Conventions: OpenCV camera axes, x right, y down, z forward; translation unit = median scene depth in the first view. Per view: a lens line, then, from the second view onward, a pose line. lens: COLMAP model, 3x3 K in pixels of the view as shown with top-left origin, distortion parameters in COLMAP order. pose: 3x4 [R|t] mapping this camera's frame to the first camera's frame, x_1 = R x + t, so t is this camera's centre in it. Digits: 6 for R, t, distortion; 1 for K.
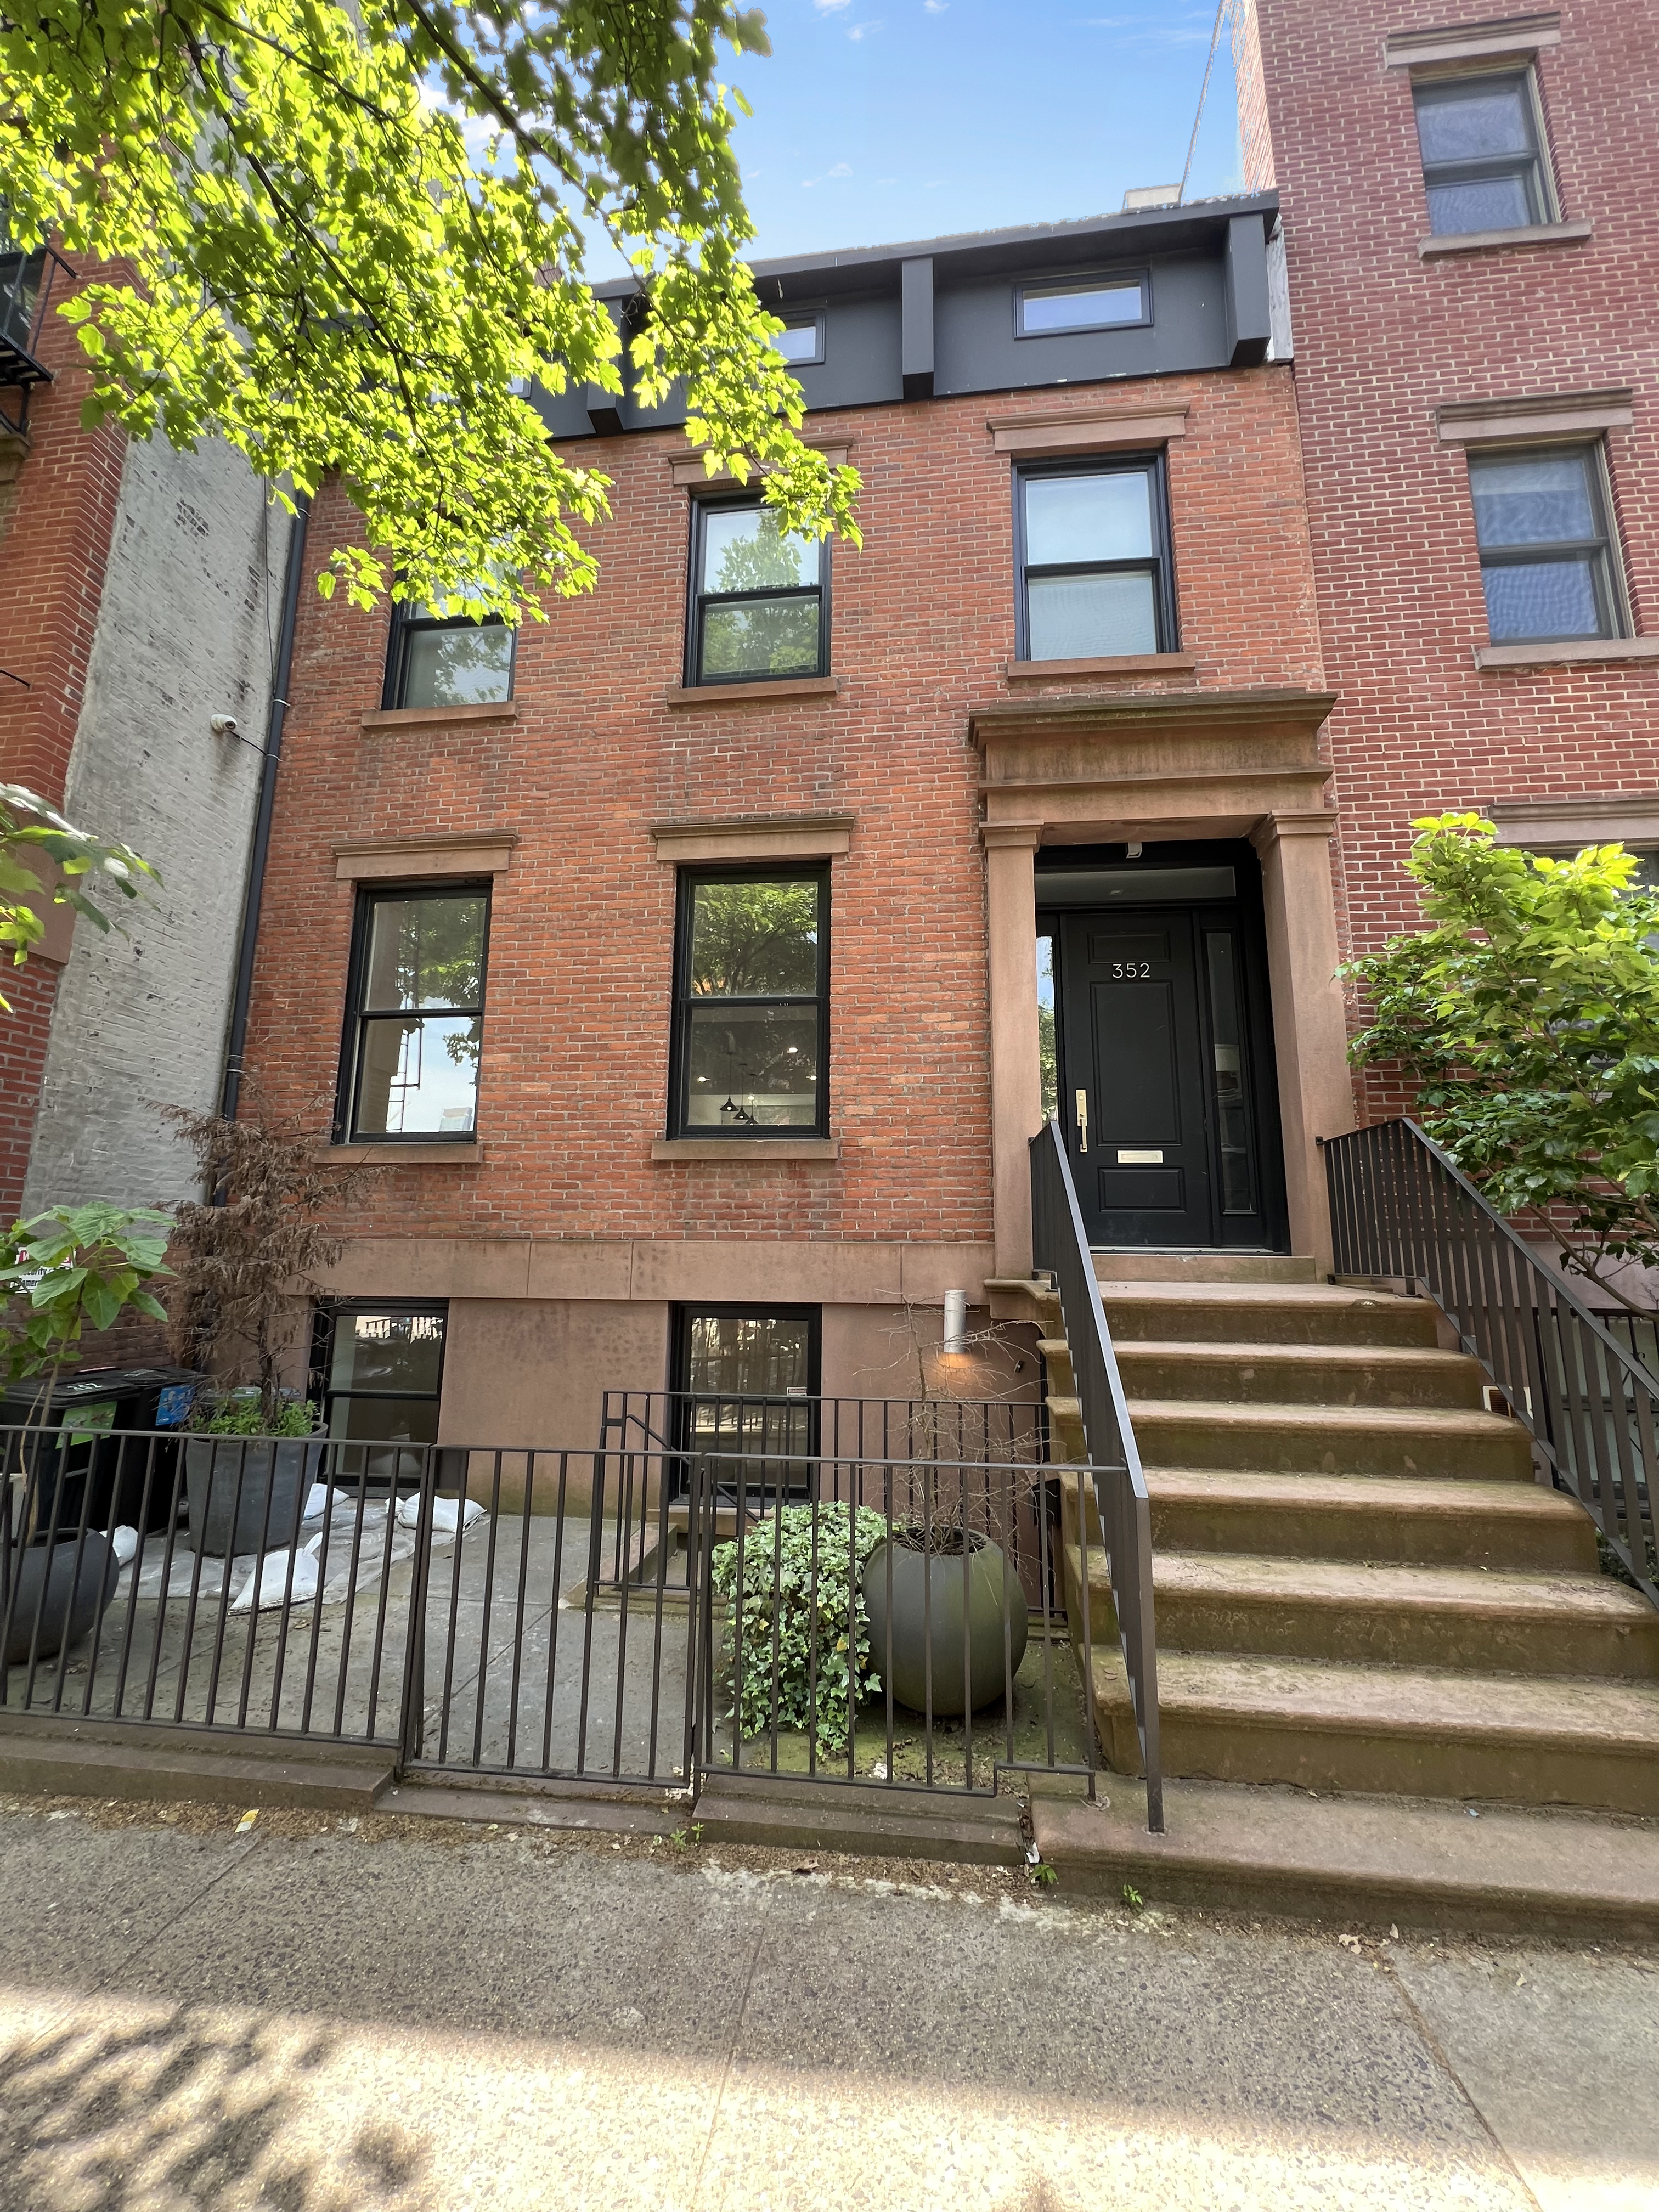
lens RADIAL K [[888.1, 0, 832.8], [0, 888.1, 1100.3], [0, 0, 1]] dist [0.000372, -0.000062]
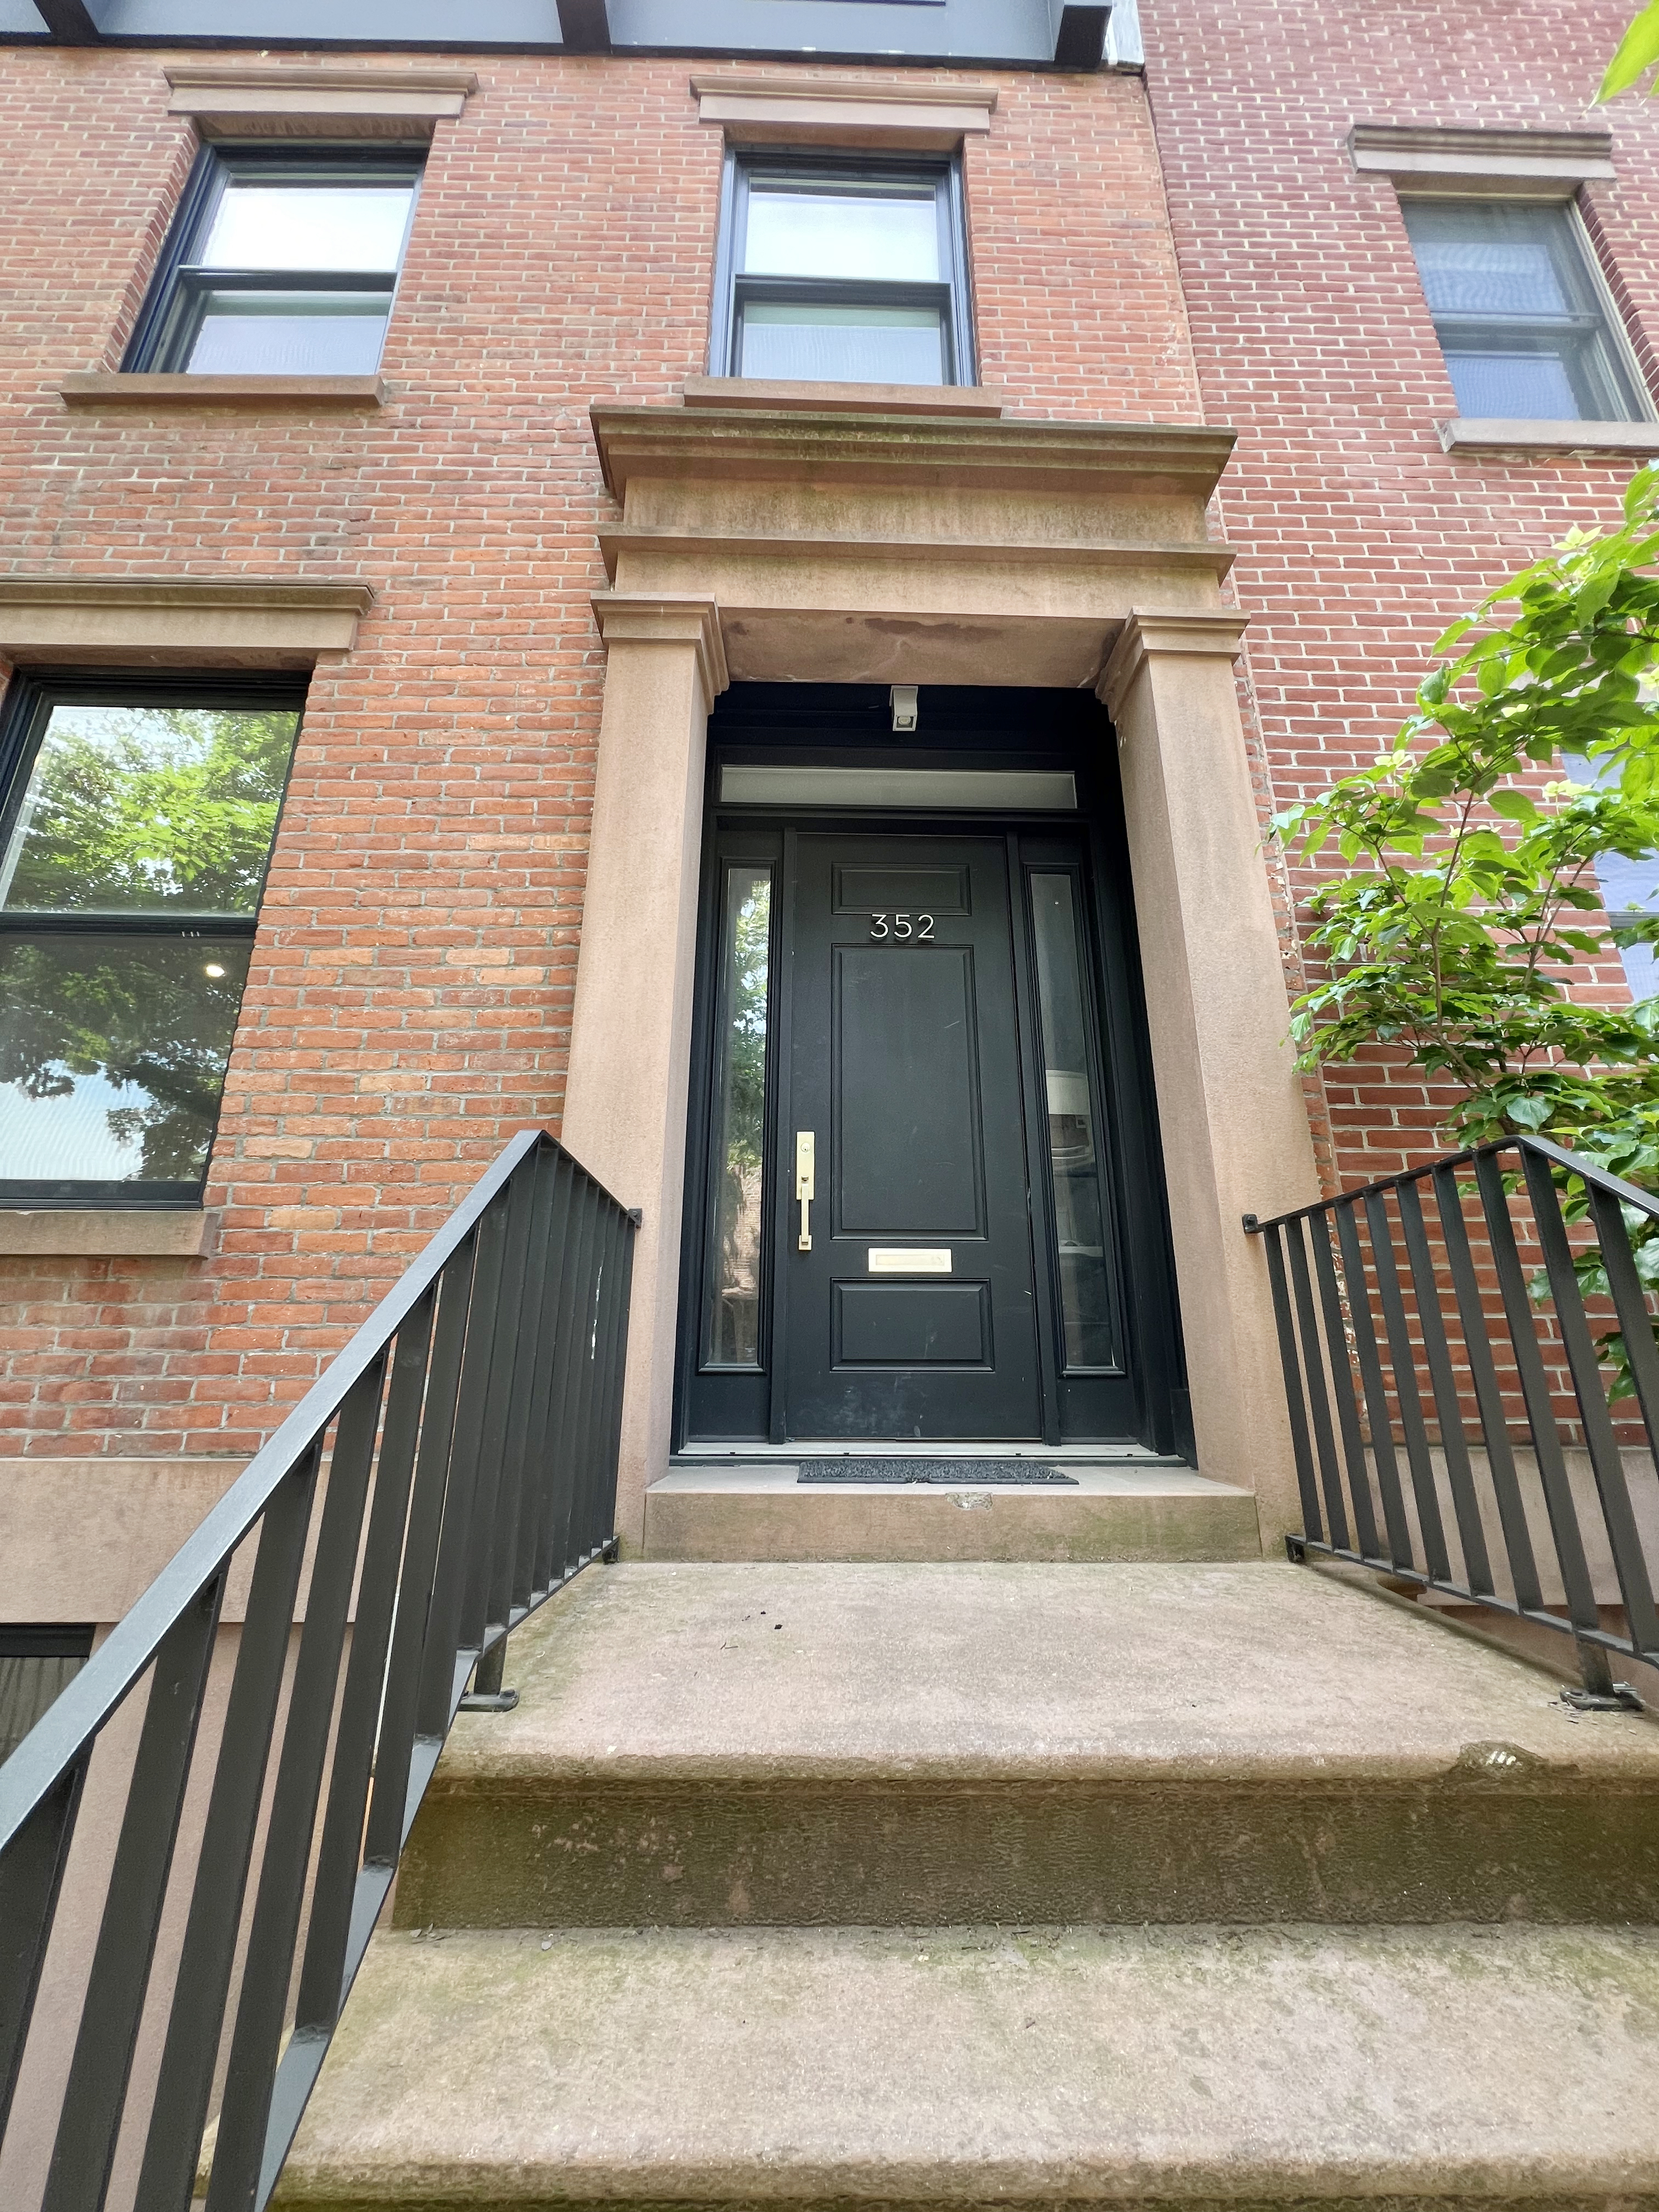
lens RADIAL K [[888.1, 0, 833.6], [0, 888.1, 1107.0], [0, 0, 1]] dist [0.000372, -0.000062]
pose [[0.990217, 0.032728, 0.135646, 0.237004], [-0.015969, 0.992297, -0.122845, 0.040493], [-0.138621, 0.119477, 0.983112, 0.501724]]
